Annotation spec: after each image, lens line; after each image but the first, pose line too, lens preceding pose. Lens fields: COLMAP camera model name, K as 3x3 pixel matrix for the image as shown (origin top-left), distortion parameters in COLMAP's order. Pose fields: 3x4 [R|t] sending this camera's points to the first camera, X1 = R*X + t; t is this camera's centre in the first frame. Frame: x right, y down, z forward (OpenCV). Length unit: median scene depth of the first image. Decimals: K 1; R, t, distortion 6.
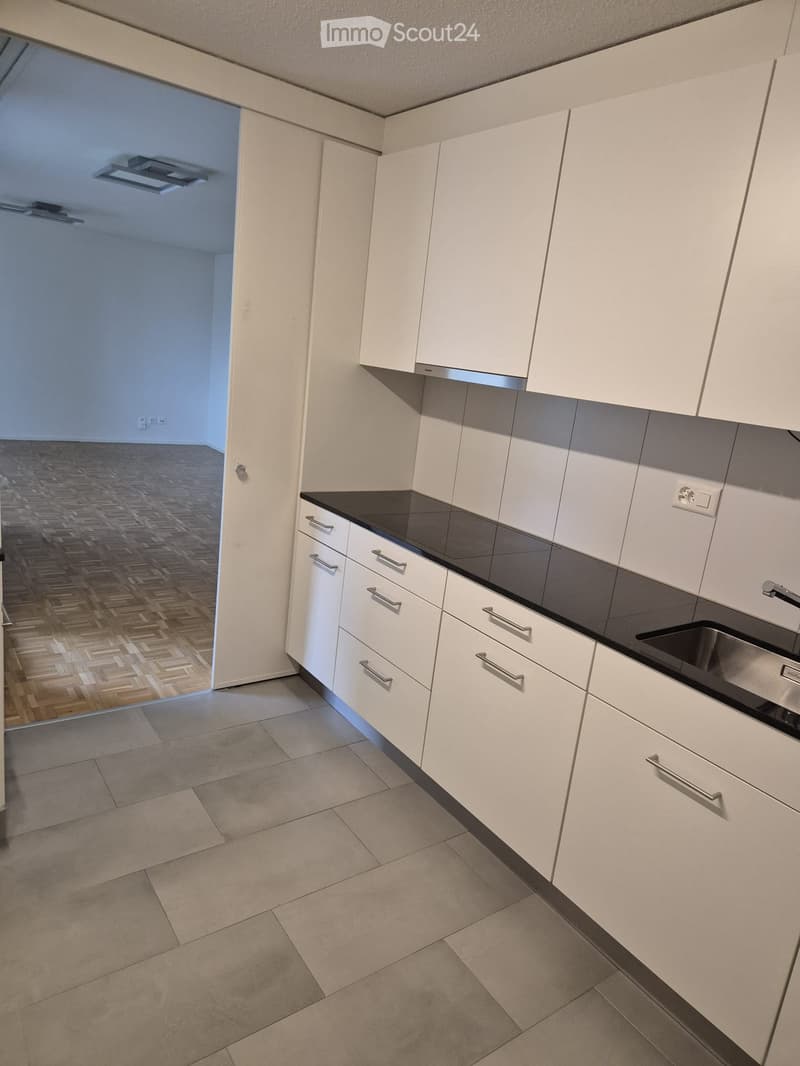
lens RADIAL K [[711.6, 0, 402.6], [0, 711.6, 538.6], [0, 0, 1]] dist [0.094073, -0.079347]
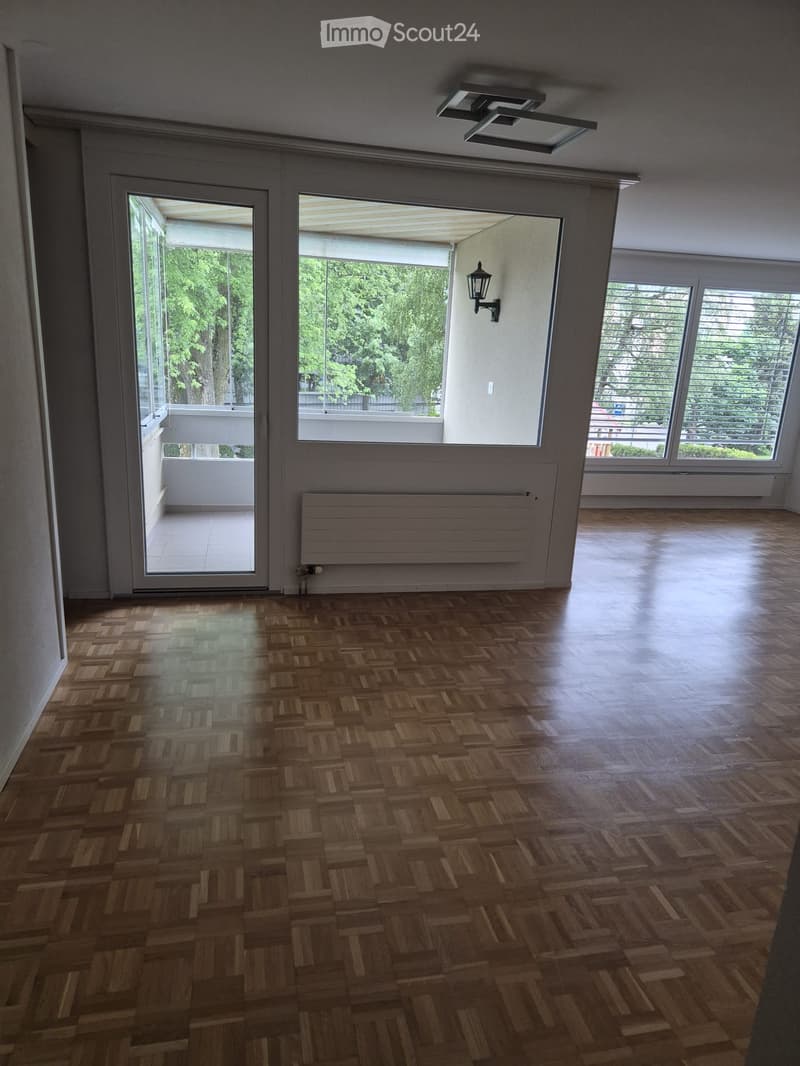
lens RADIAL K [[715.3, 0, 393.2], [0, 715.3, 541.8], [0, 0, 1]] dist [0.085208, -0.074367]
pose [[-0.387057, 0.105496, -0.916001, 0.358033], [-0.324563, 0.914266, 0.242440, -0.277360], [0.863044, 0.391138, -0.319633, 1.289631]]
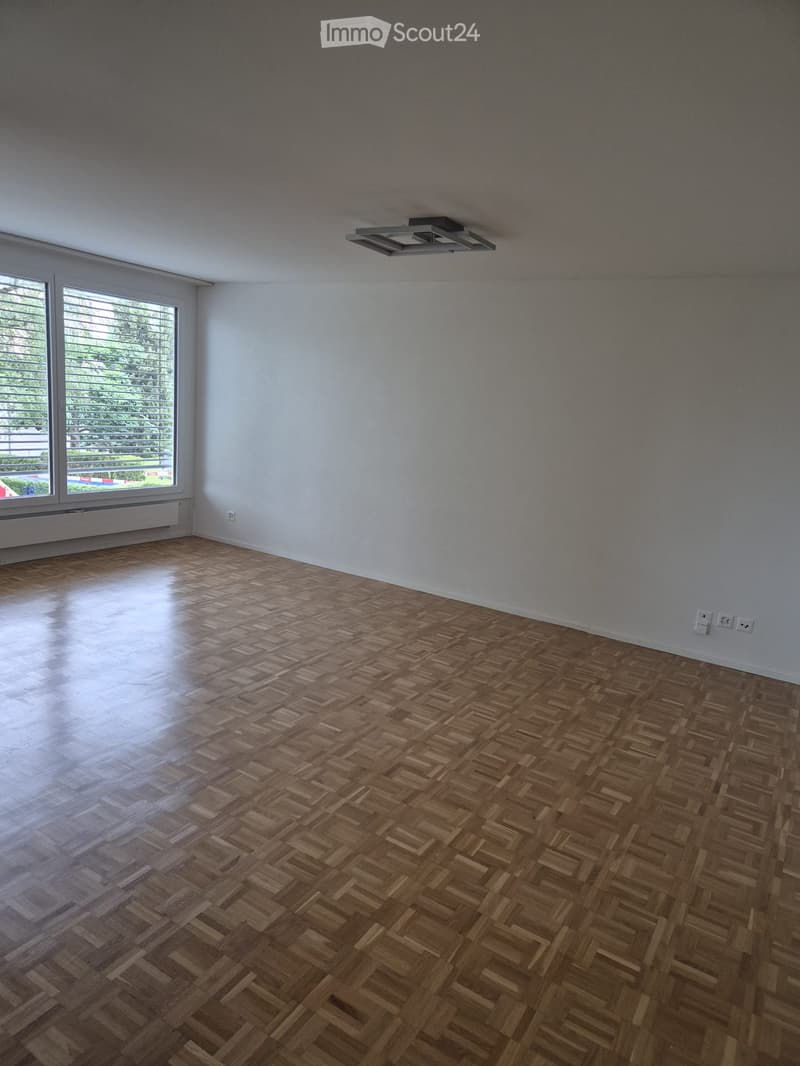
lens RADIAL K [[711.6, 0, 402.6], [0, 711.6, 538.6], [0, 0, 1]] dist [0.094073, -0.079347]
pose [[0.397898, 0.100231, -0.911938, 0.042792], [-0.265966, 0.963929, -0.010102, -0.335661], [0.878031, 0.246564, 0.410204, 1.260035]]
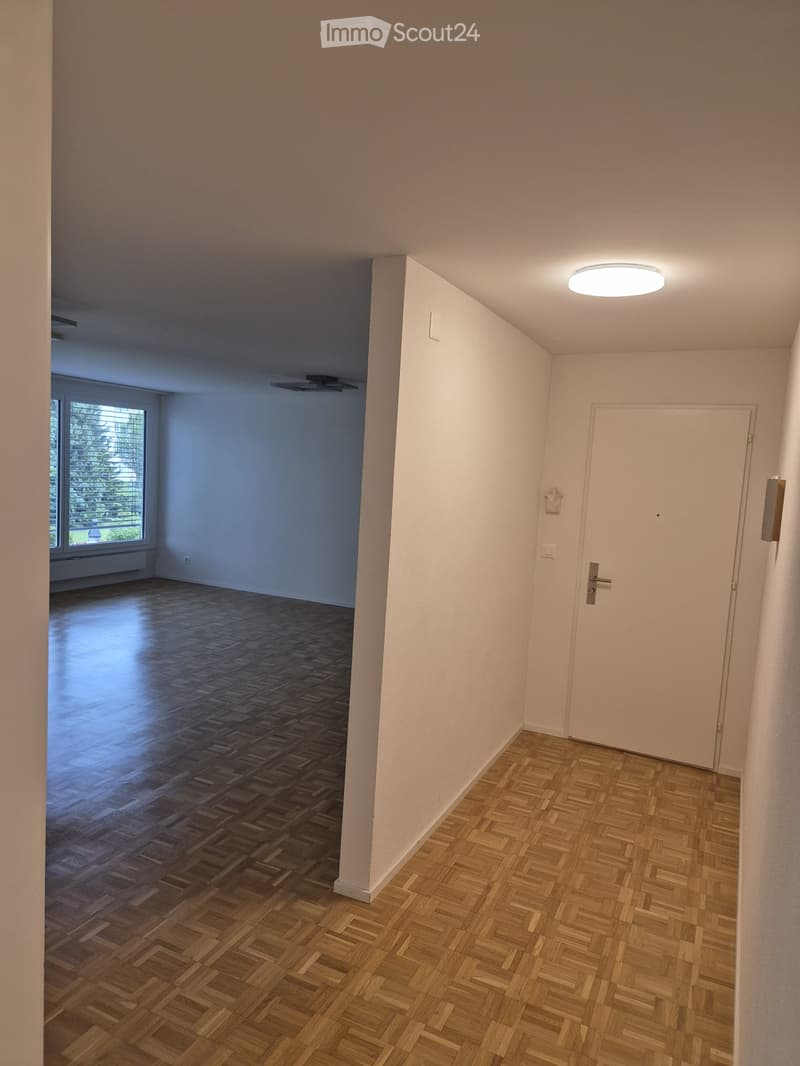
lens RADIAL K [[711.6, 0, 402.6], [0, 711.6, 538.6], [0, 0, 1]] dist [0.094073, -0.079347]
pose [[0.489199, 0.004548, -0.872160, 0.629967], [-0.222188, 0.967643, -0.119581, -0.244887], [0.843396, 0.252282, 0.474381, 1.071457]]
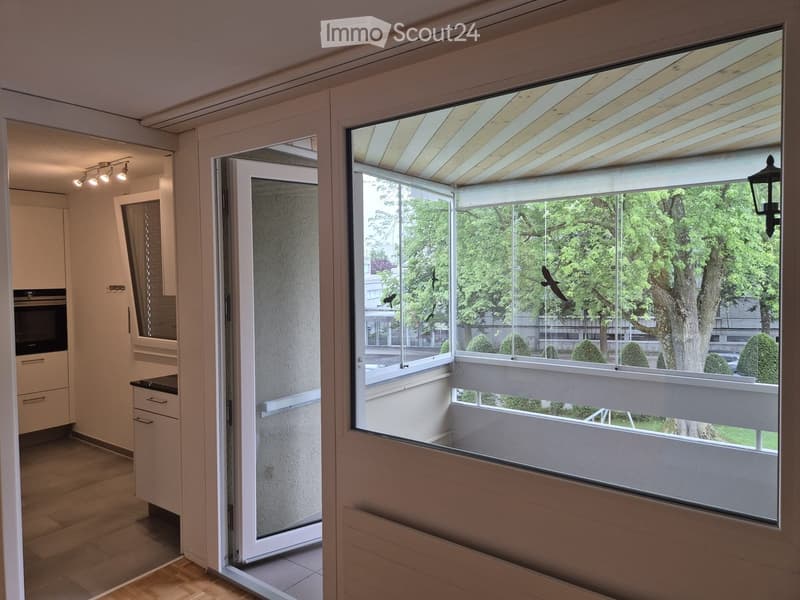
lens RADIAL K [[534.0, 0, 400.0], [0, 534.0, 300.0], [0, 0, 1]] dist [0.094073, -0.079347]
pose [[-0.943001, -0.091077, -0.320086, -0.358391], [-0.176839, 0.951928, 0.250122, -0.395827], [0.281919, 0.292469, -0.913774, 1.286231]]
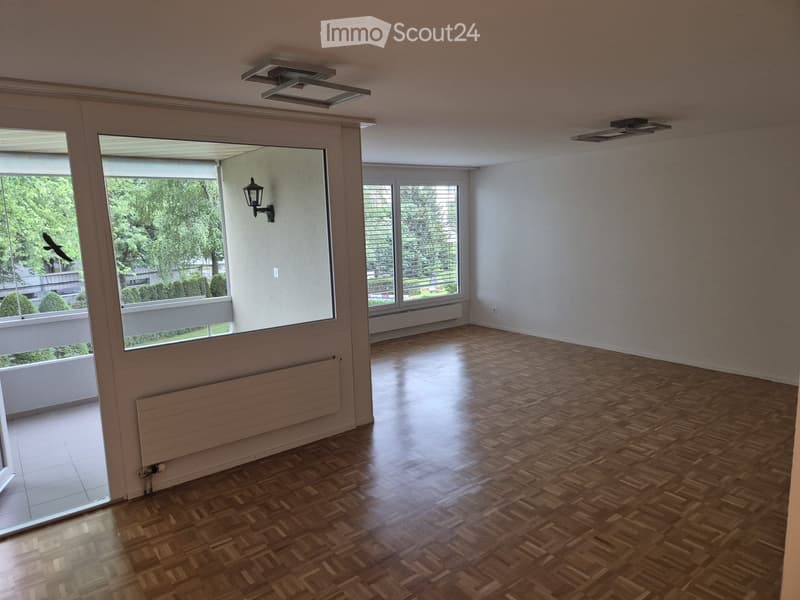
lens RADIAL K [[536.8, 0, 394.9], [0, 536.8, 300.2], [0, 0, 1]] dist [0.085208, -0.074367]
pose [[0.030240, 0.031994, -0.999031, 0.297316], [-0.217068, 0.975844, 0.024681, -0.301717], [0.975688, 0.216112, 0.036454, 1.148324]]
